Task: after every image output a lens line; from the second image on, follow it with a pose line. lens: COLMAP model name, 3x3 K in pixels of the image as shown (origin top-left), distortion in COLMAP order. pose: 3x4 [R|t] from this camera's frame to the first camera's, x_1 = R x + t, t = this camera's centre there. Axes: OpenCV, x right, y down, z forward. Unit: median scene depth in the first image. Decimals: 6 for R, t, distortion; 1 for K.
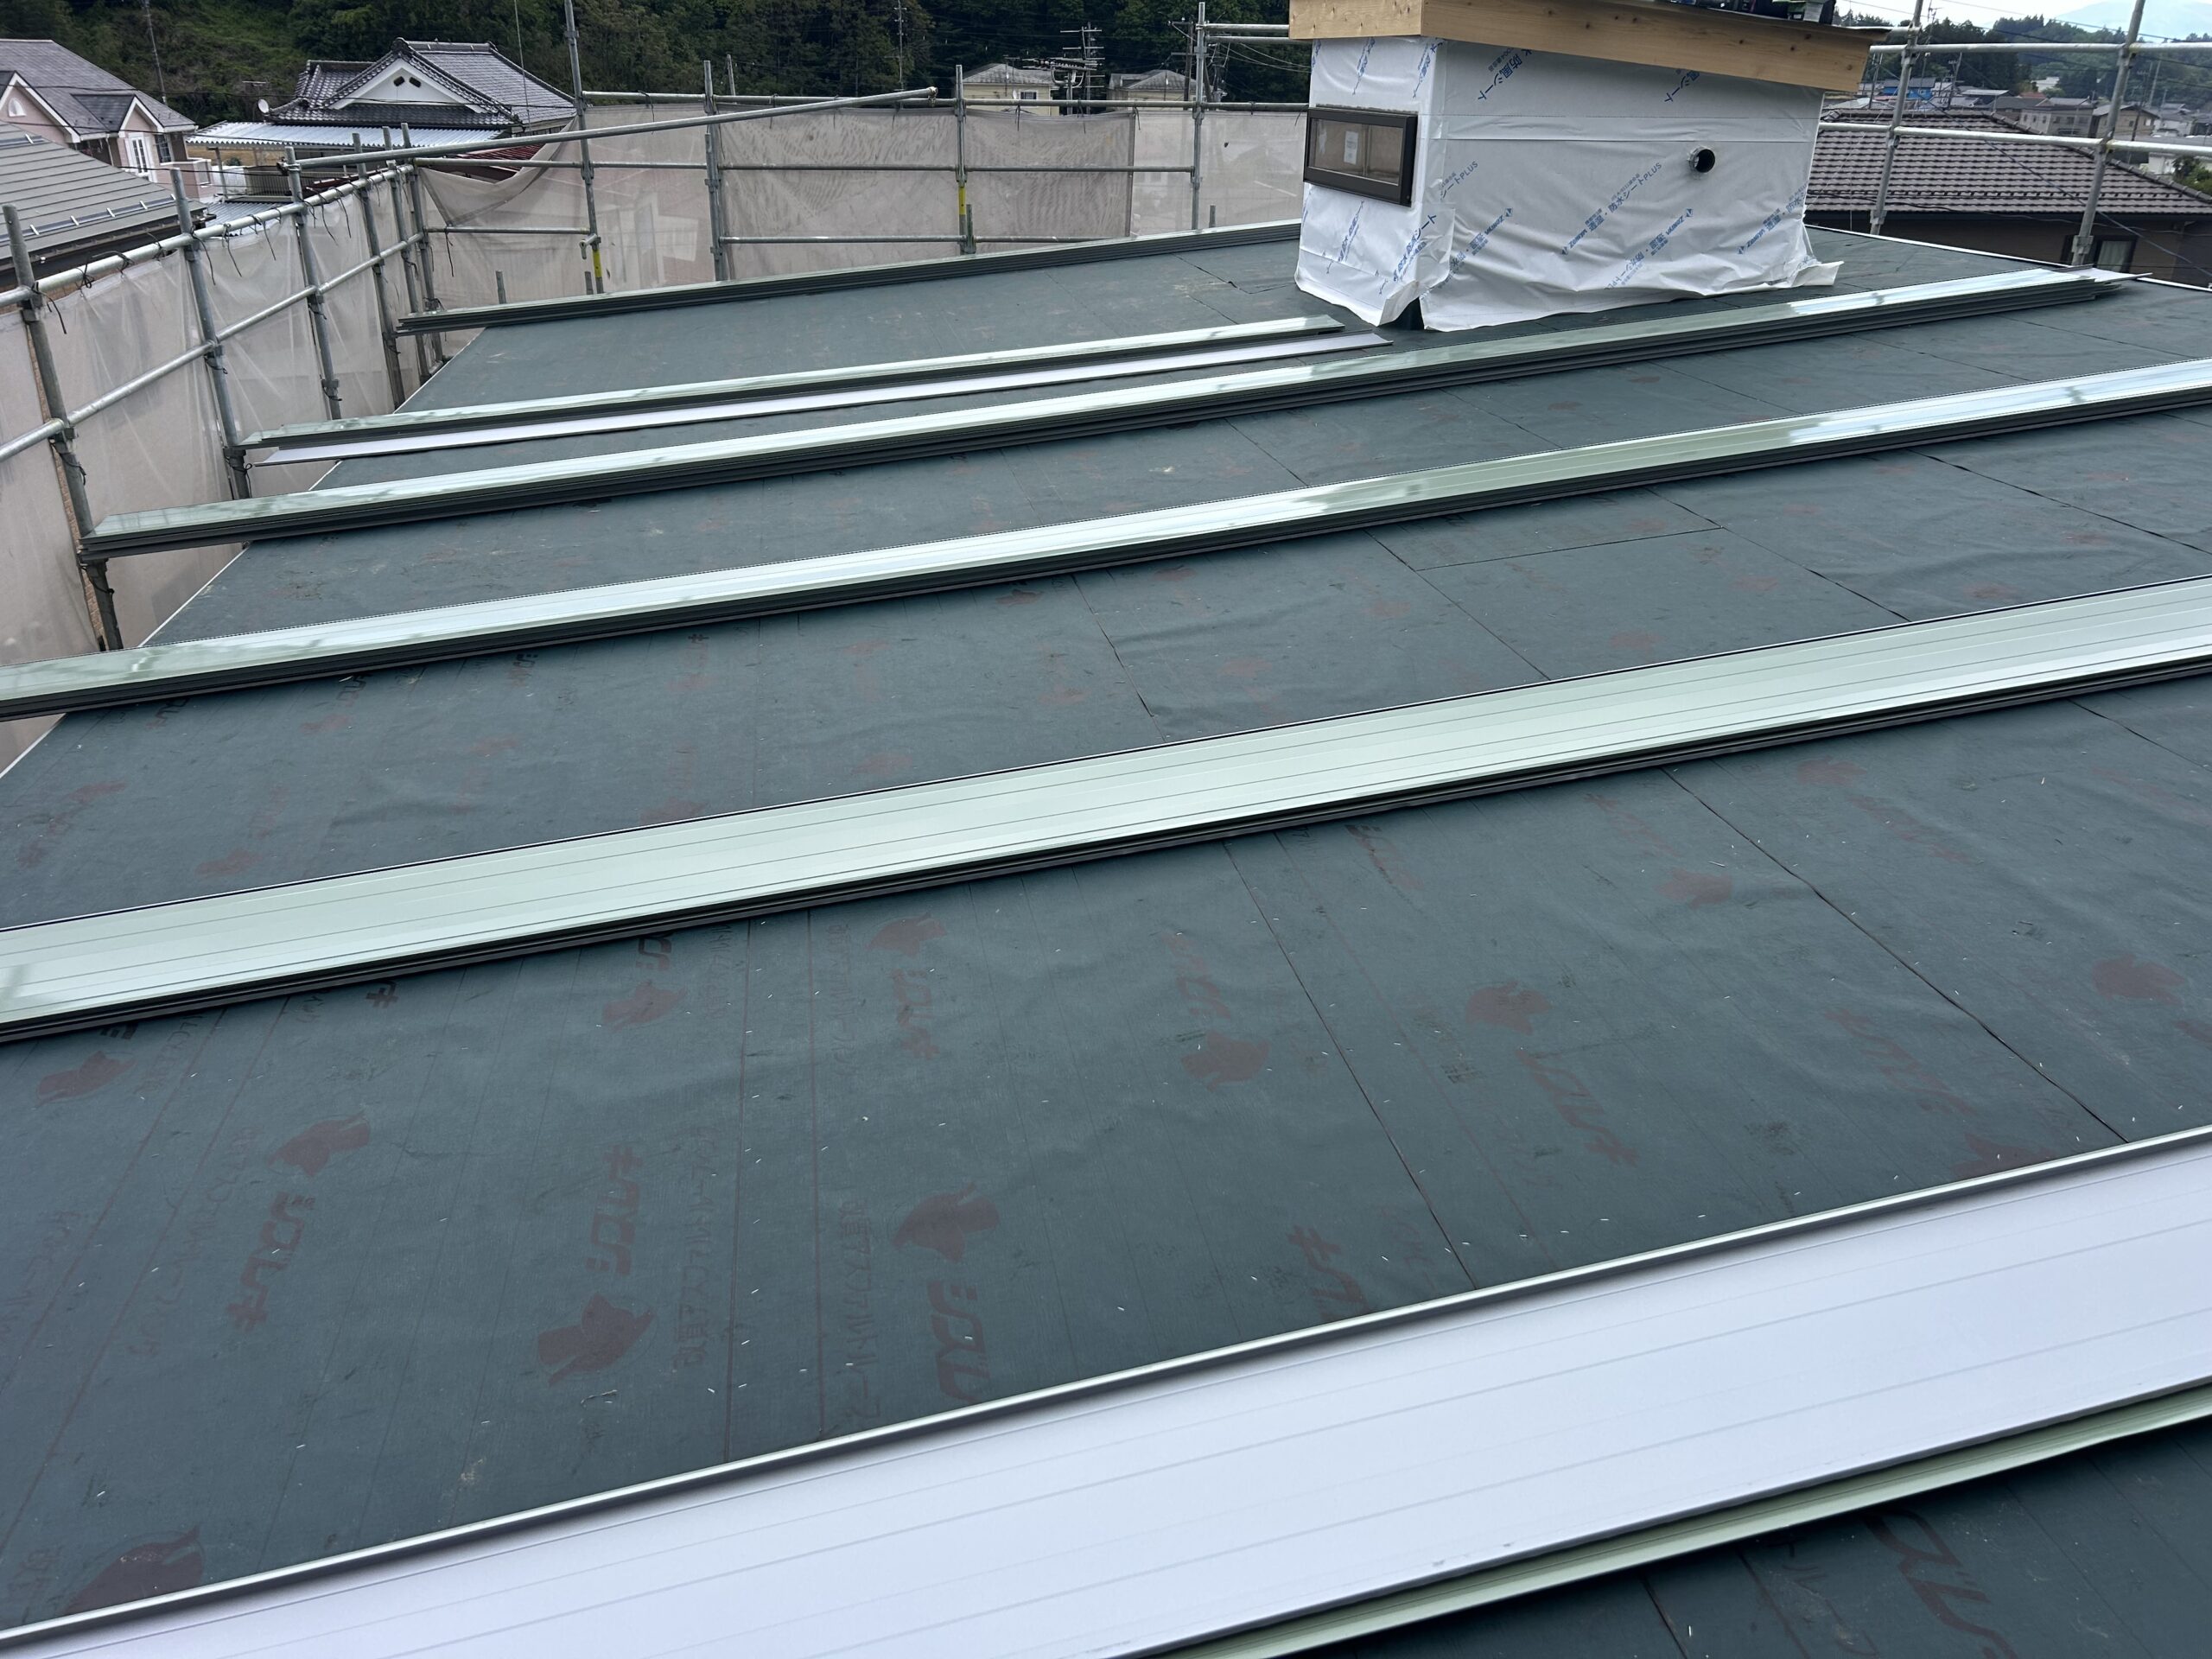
lens RADIAL K [[1662.2, 0, 1116.3], [0, 1662.2, 818.1], [0, 0, 1]] dist [0.034230, -0.038572]
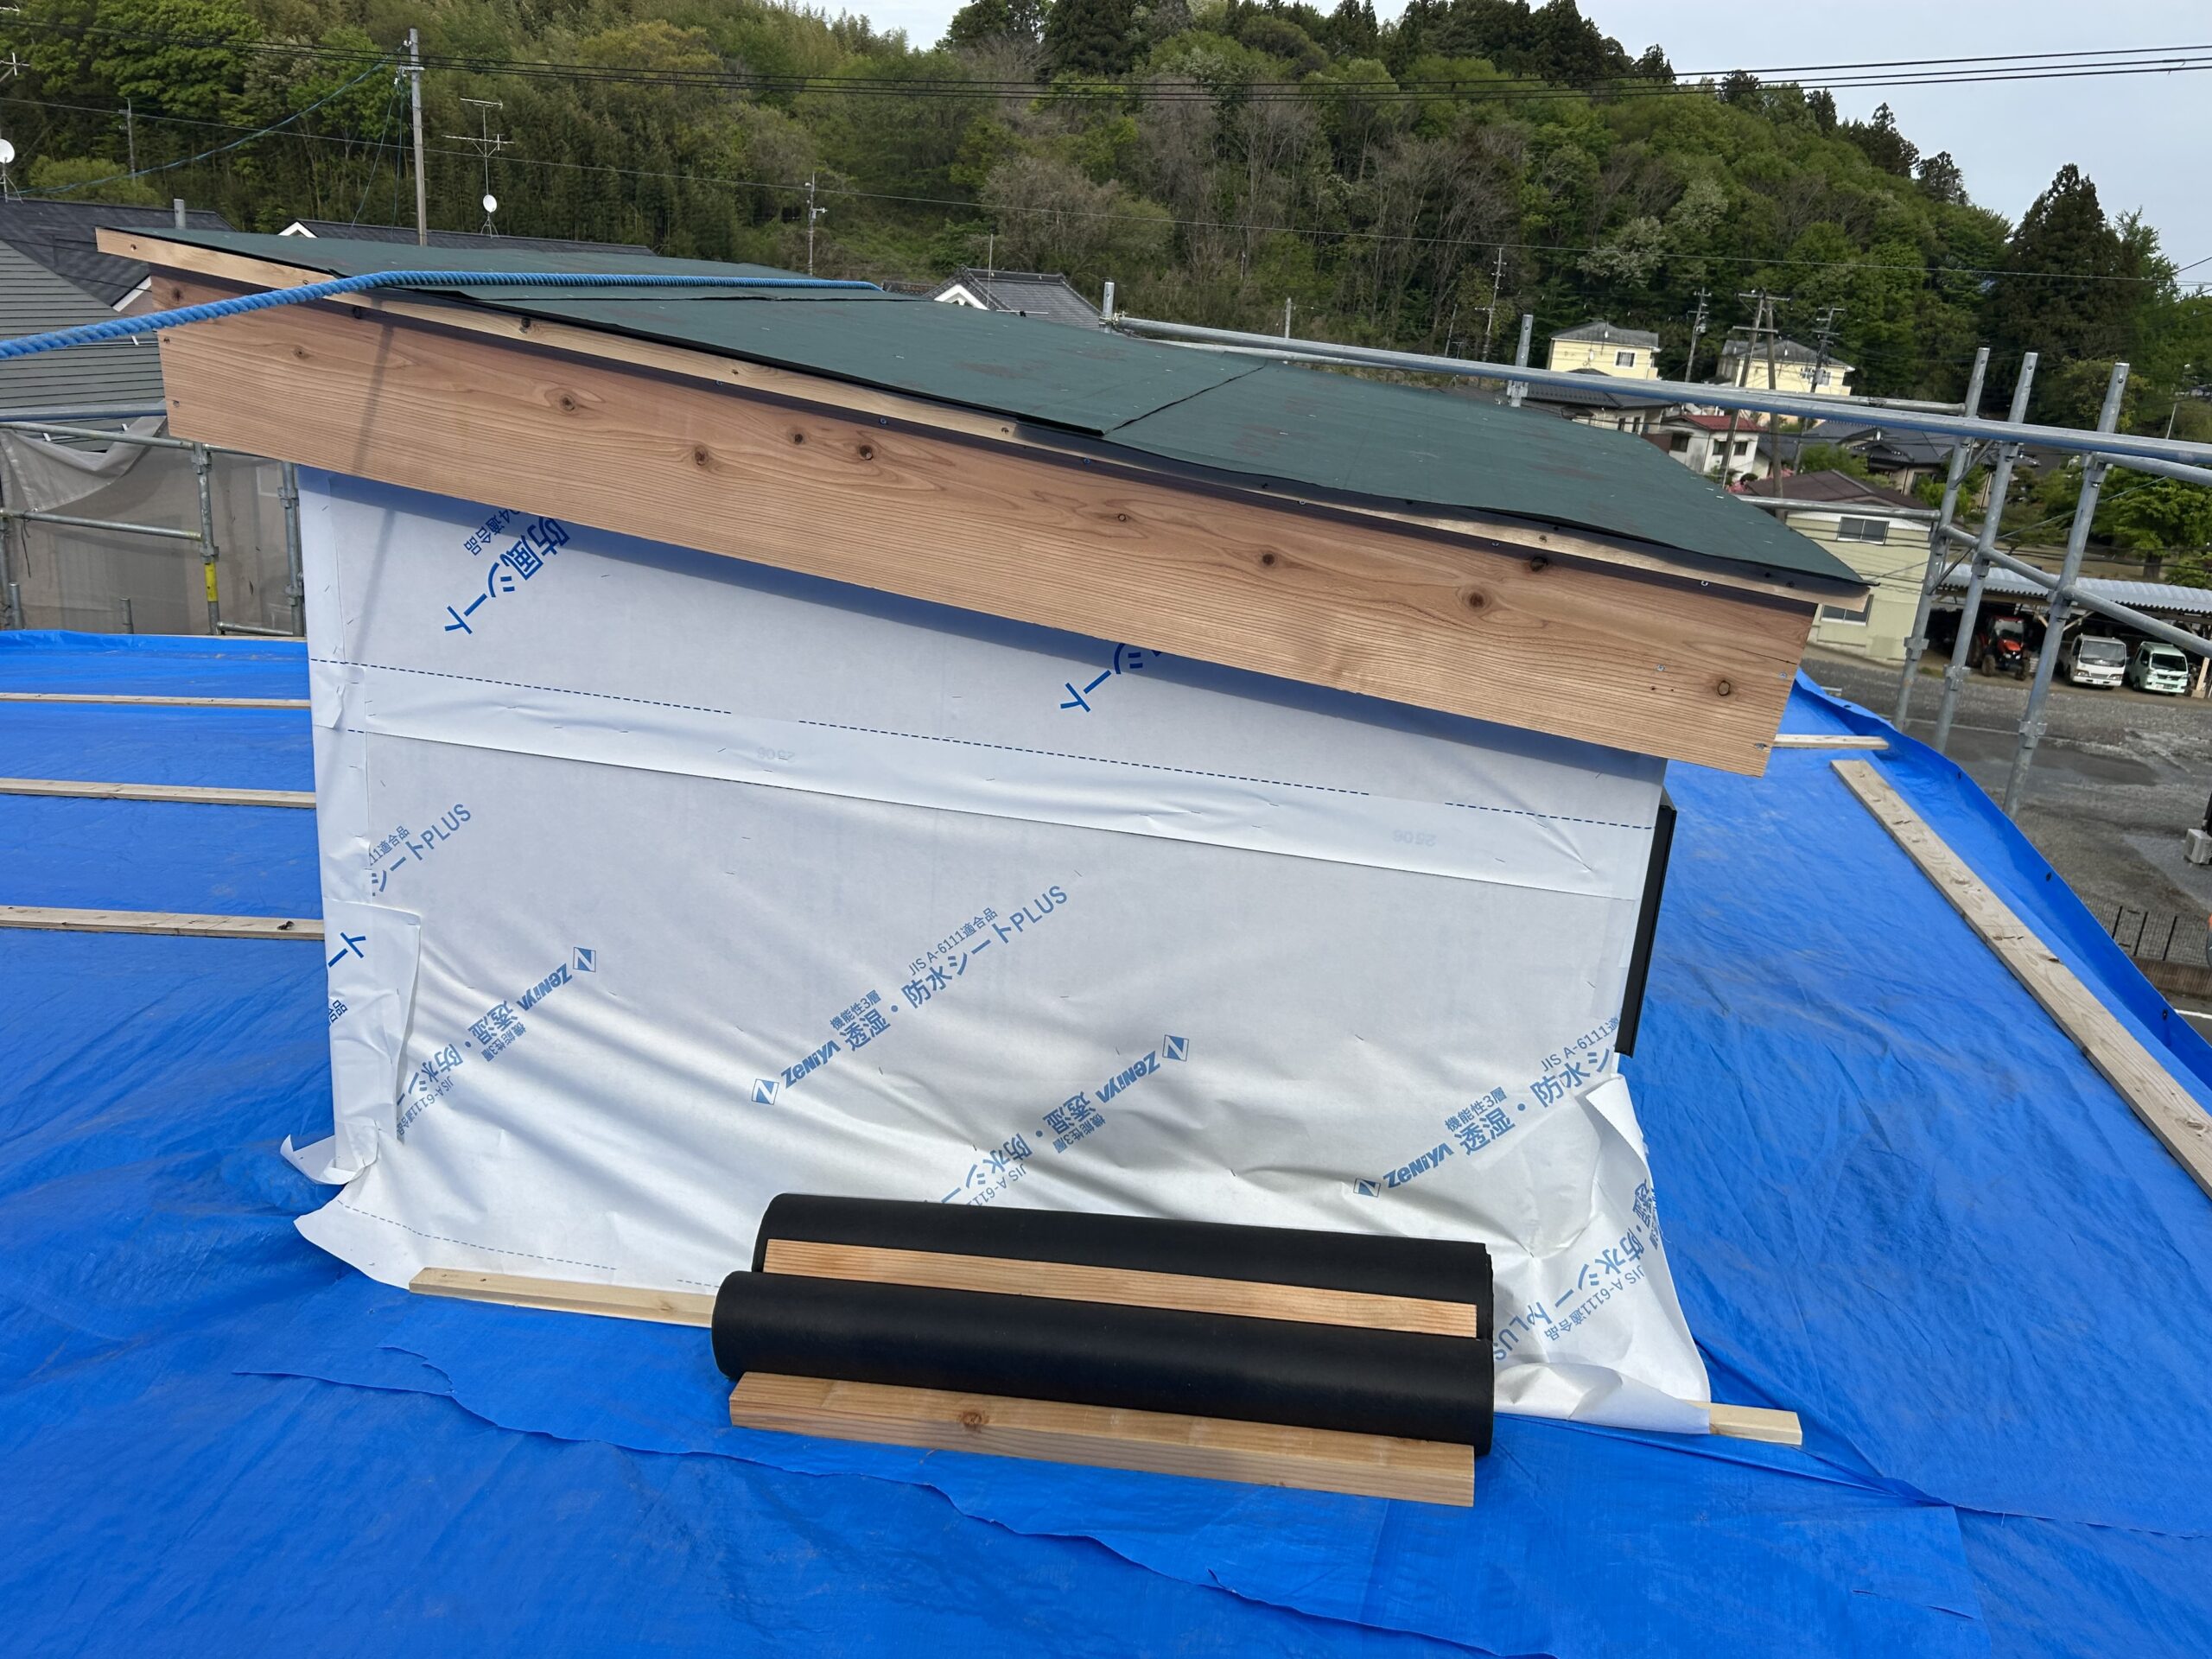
lens RADIAL K [[1711.3, 0, 1089.2], [0, 1711.3, 811.1], [0, 0, 1]] dist [0.037528, -0.026615]
pose [[0.932756, 0.158958, -0.323571, 0.419105], [-0.202228, 0.973736, -0.104600, -0.366636], [0.298446, 0.163002, 0.940404, 0.694801]]
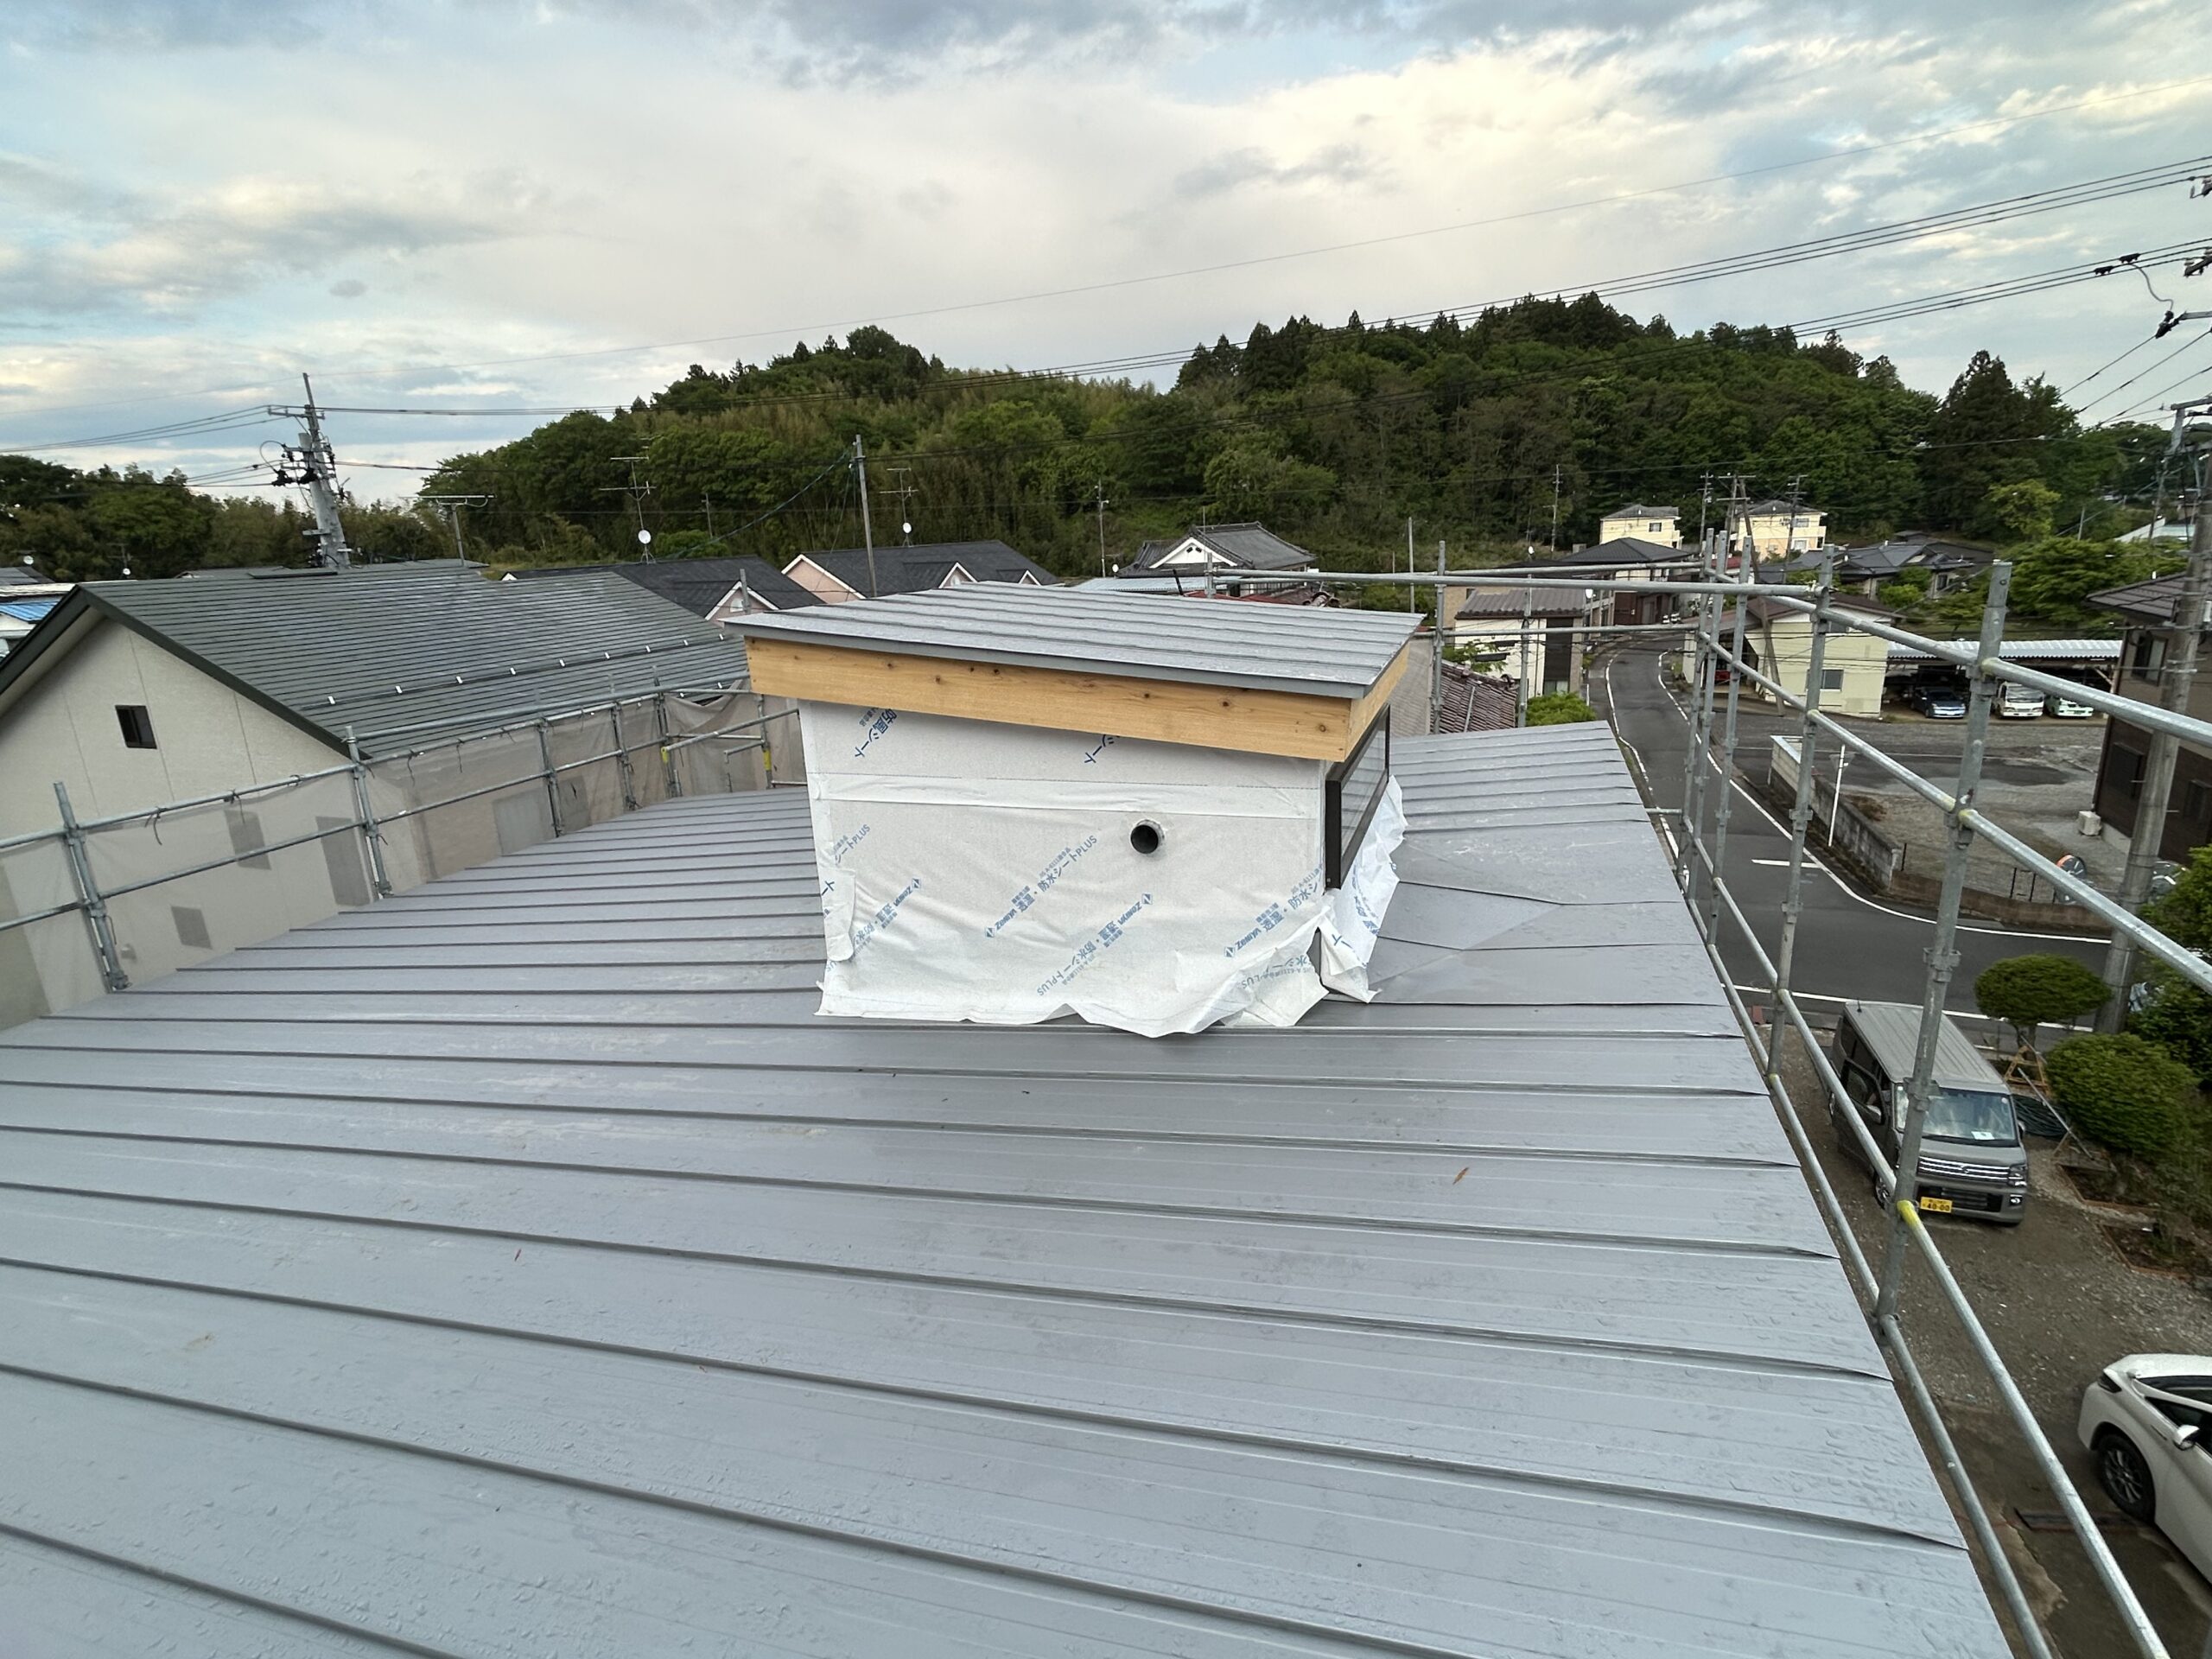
lens RADIAL K [[1120.8, 0, 1103.3], [0, 1120.8, 832.6], [0, 0, 1]] dist [-0.003735, 0.003054]
pose [[0.866341, 0.072390, -0.494178, 0.563855], [-0.144523, 0.983446, -0.109301, -0.332711], [0.478085, 0.166112, 0.862462, 0.560221]]
